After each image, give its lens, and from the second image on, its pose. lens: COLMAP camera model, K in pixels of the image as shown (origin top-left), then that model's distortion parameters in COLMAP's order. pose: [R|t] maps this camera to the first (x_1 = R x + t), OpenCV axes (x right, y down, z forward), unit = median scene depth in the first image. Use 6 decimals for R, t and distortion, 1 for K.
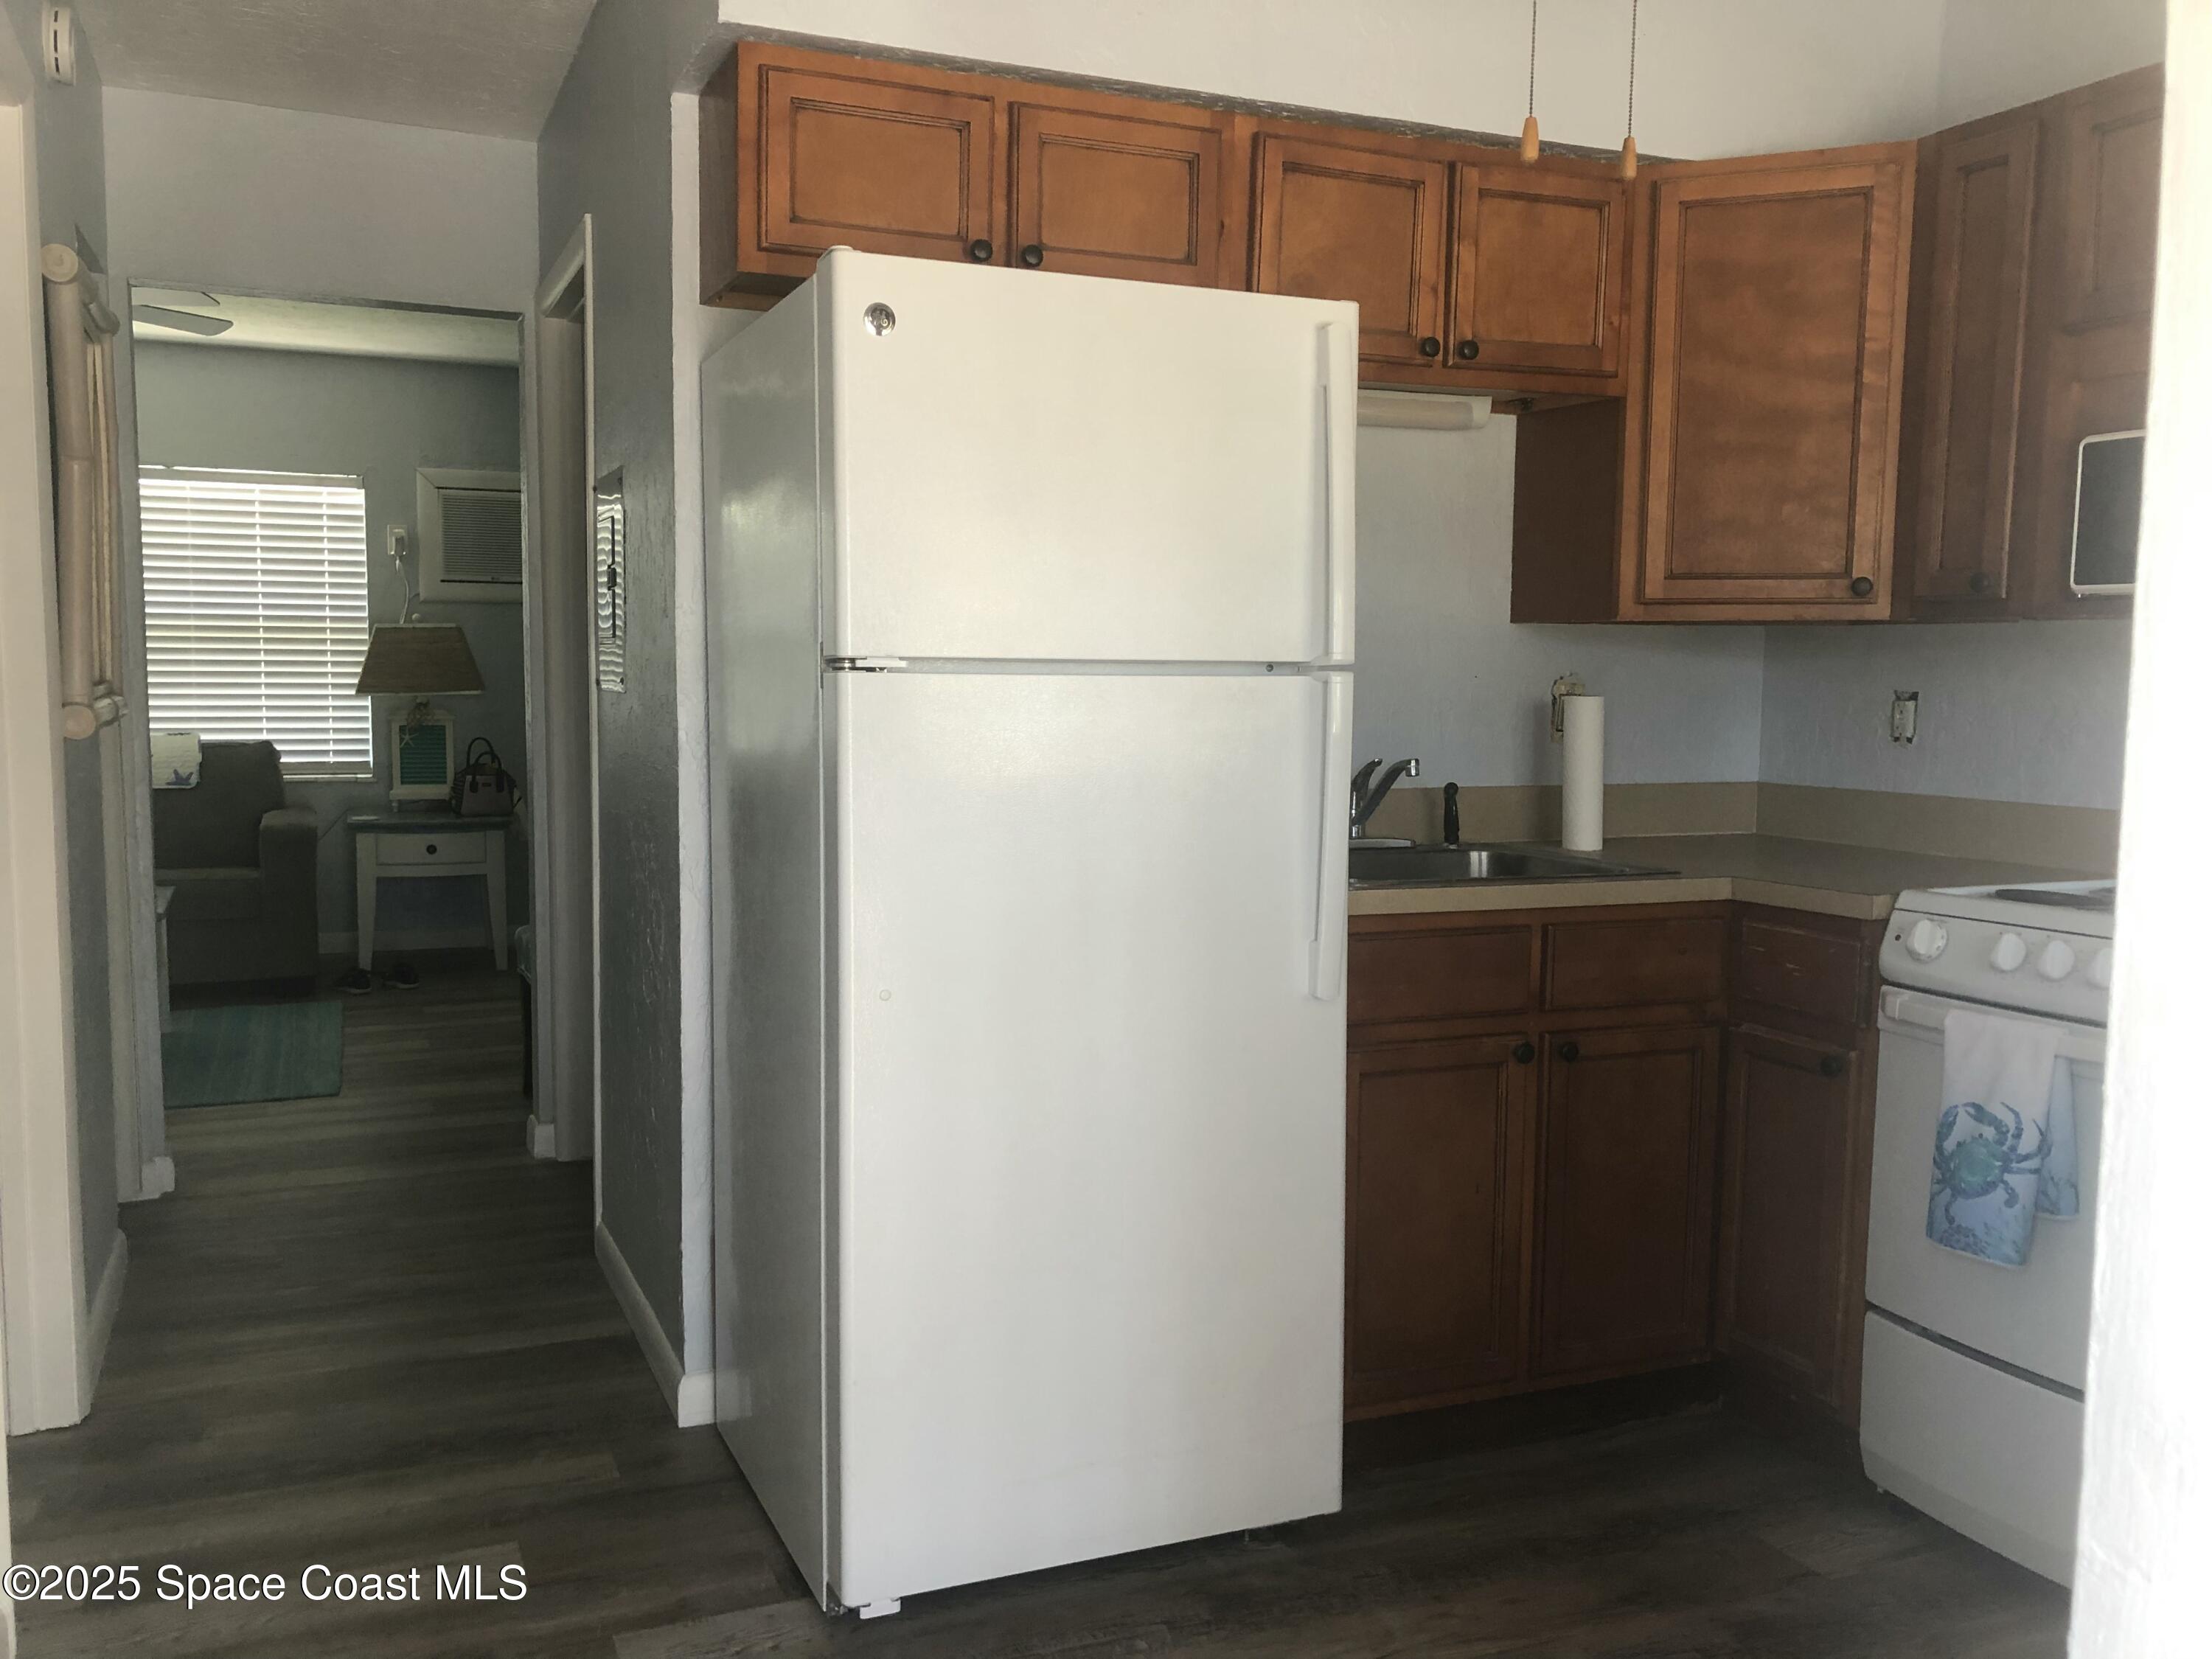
lens RADIAL K [[1883.8, 0, 1085.6], [0, 1883.8, 822.0], [0, 0, 1]] dist [0.067885, -0.029338]
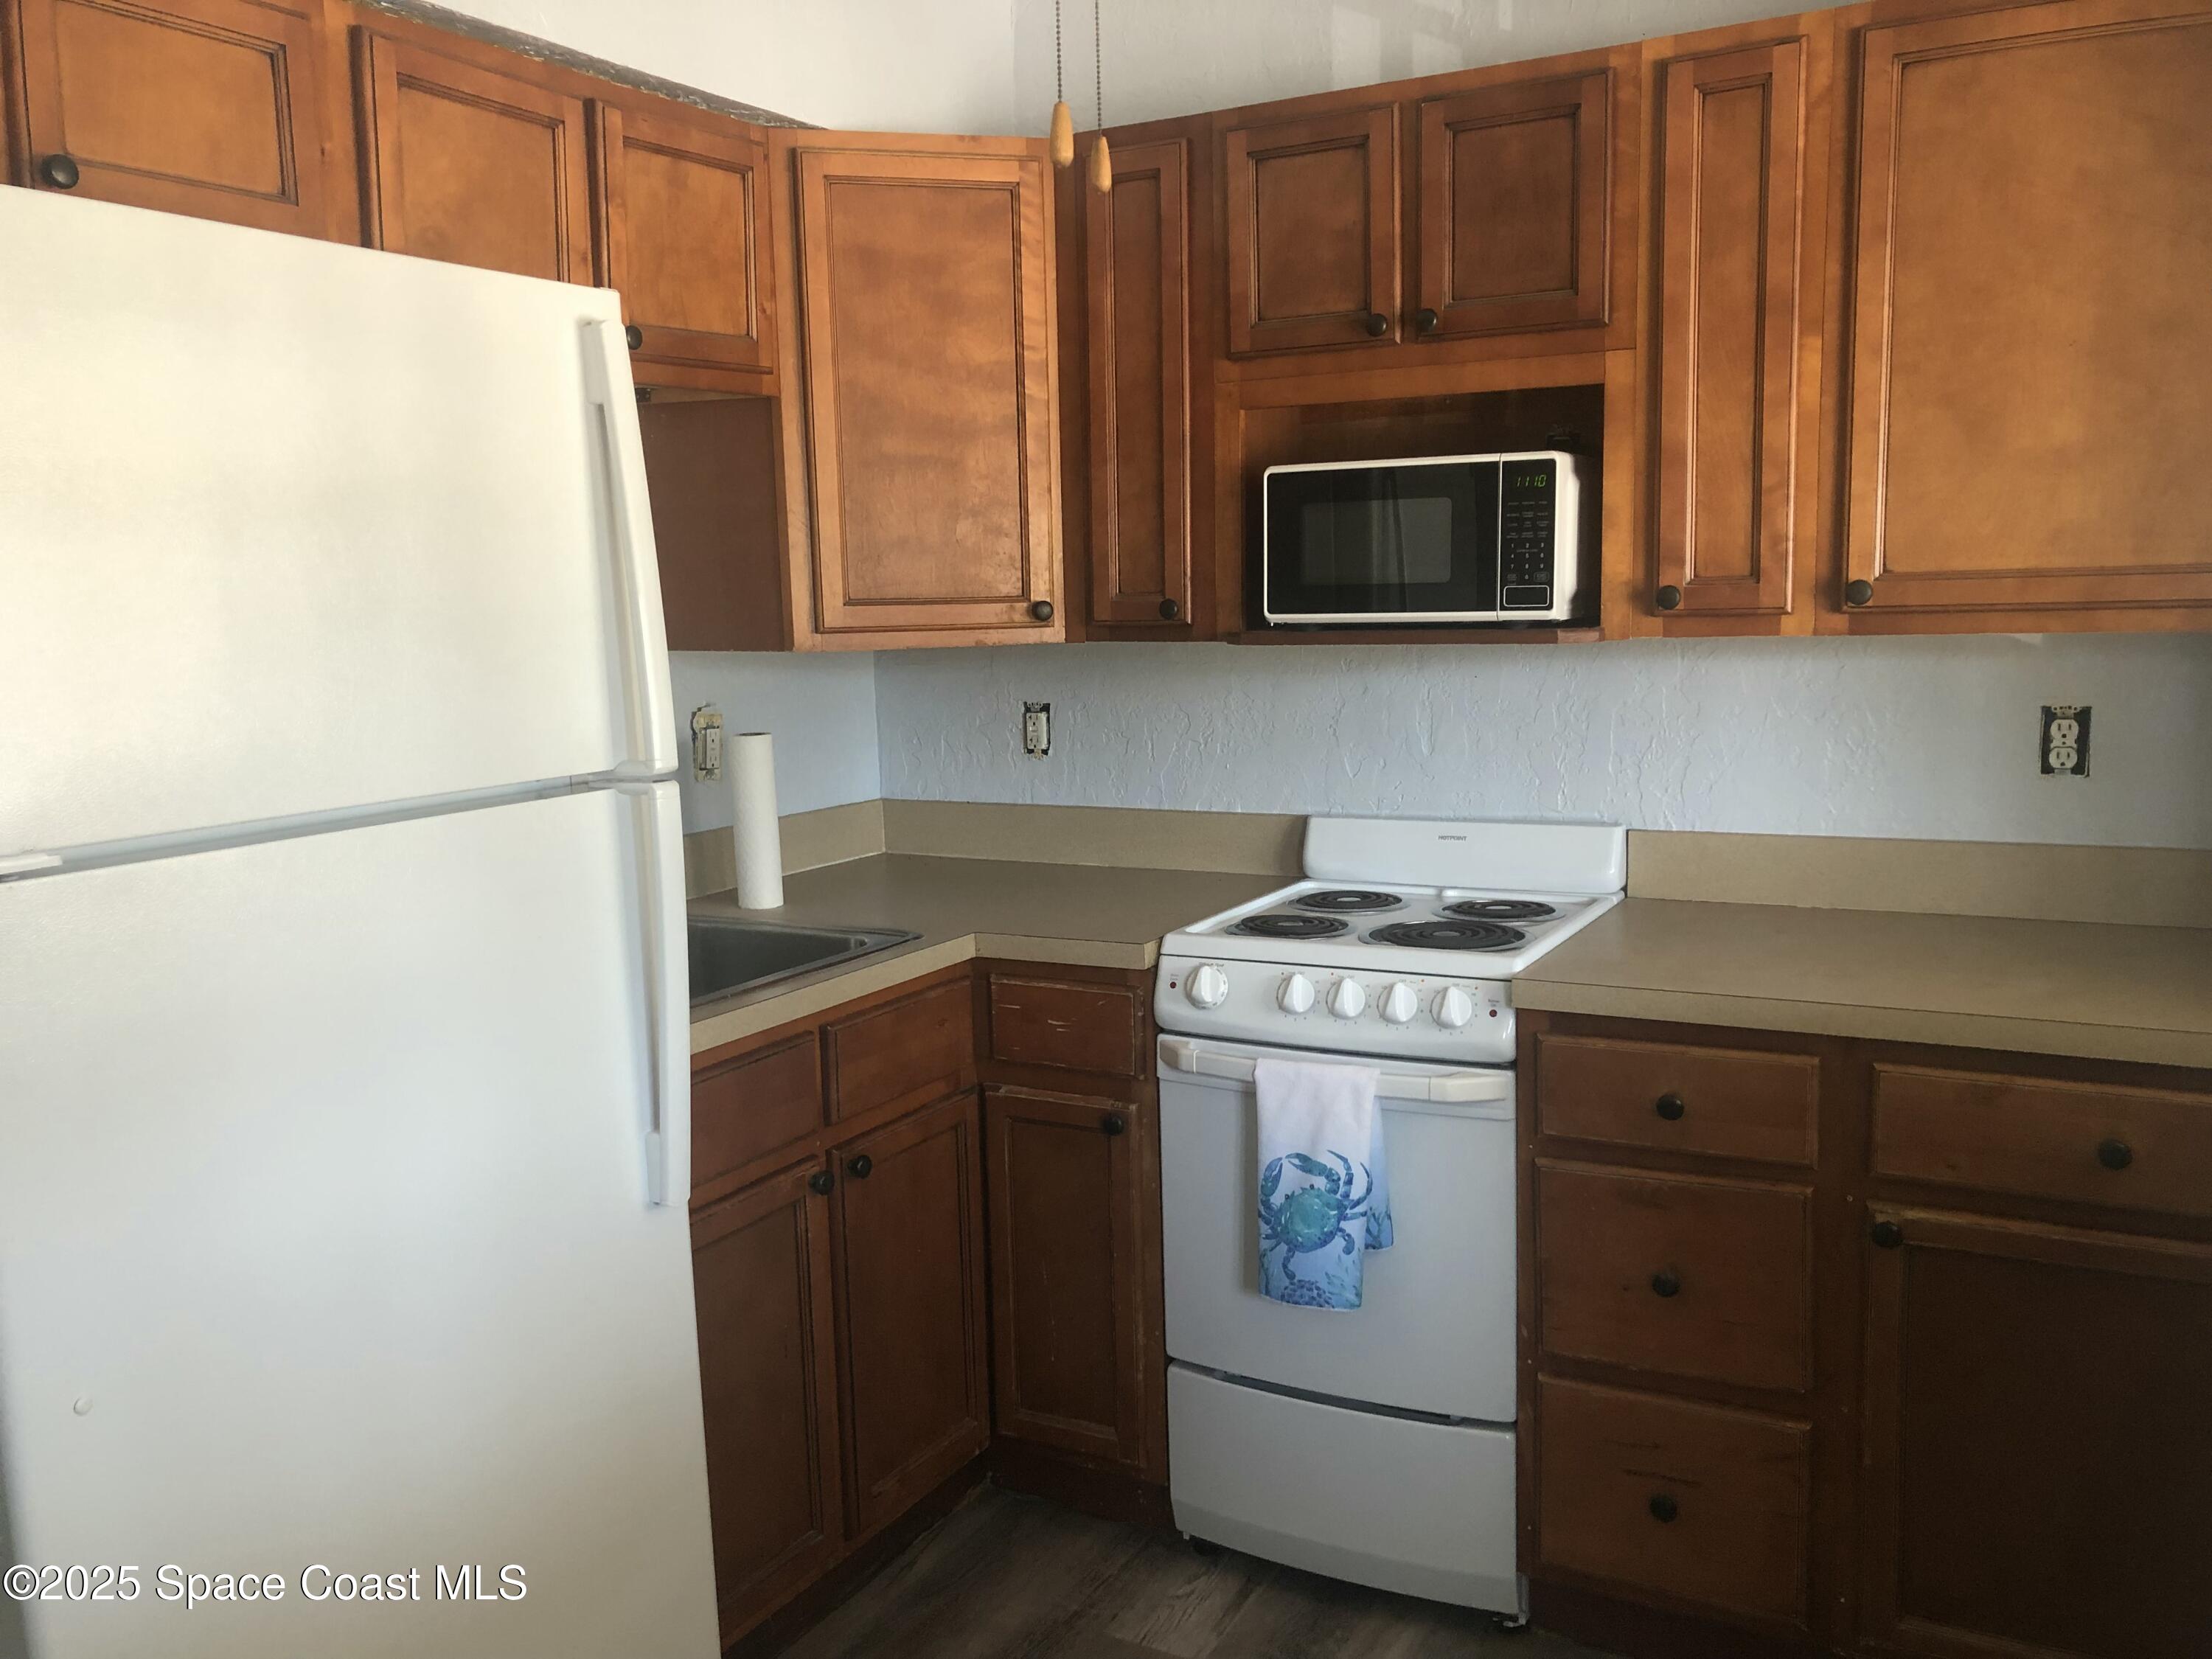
lens RADIAL K [[1883.8, 0, 1110.9], [0, 1883.8, 850.4], [0, 0, 1]] dist [0.067885, -0.029338]
pose [[0.804780, -0.116391, 0.582051, -0.140154], [0.086179, 0.993108, 0.079434, -0.080981], [-0.587285, -0.013766, 0.809263, 0.225711]]
